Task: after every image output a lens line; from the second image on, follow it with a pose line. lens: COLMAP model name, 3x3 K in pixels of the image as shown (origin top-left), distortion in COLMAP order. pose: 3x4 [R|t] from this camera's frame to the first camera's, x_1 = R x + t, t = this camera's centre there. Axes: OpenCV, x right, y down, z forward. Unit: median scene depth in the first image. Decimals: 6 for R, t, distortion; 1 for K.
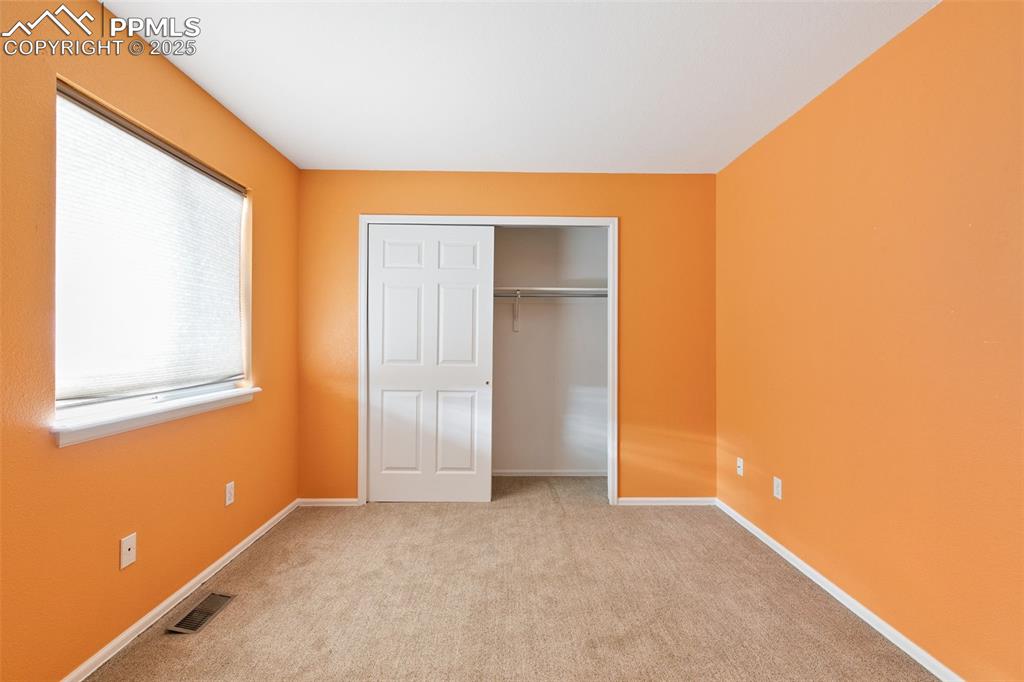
lens RADIAL K [[457.1, 0, 508.0], [0, 457.1, 342.9], [0, 0, 1]] dist [0.003746, -0.000577]
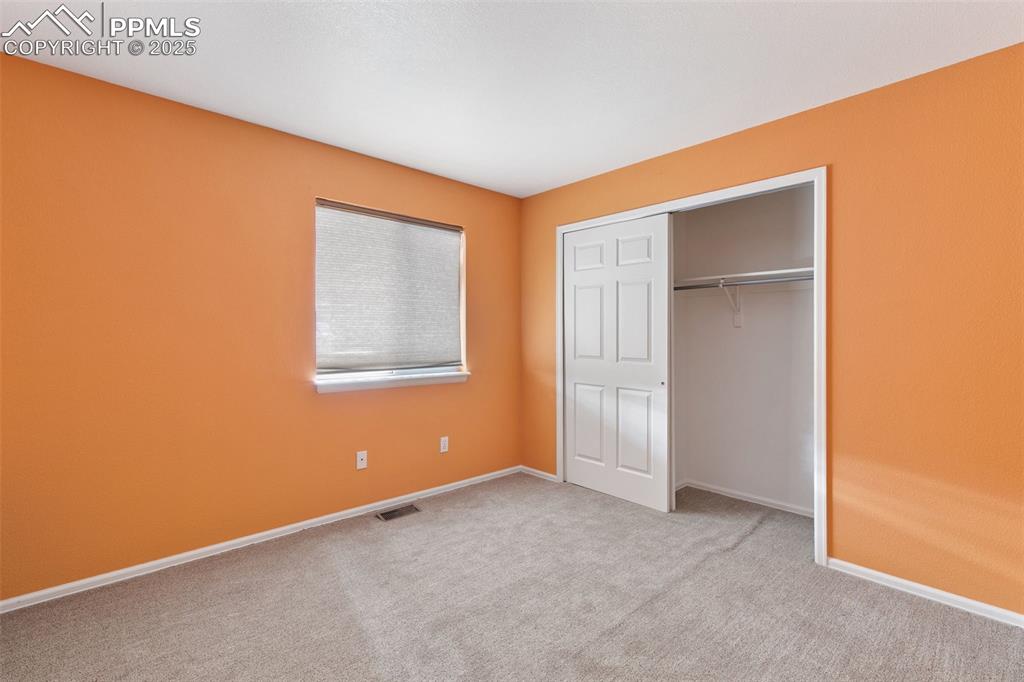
lens RADIAL K [[457.1, 0, 508.0], [0, 457.1, 342.9], [0, 0, 1]] dist [0.003746, -0.000577]
pose [[0.668520, 0.008767, -0.743642, 0.444261], [-0.006371, 0.999961, 0.006062, 0.001828], [0.743667, 0.000685, 0.668550, 0.149109]]
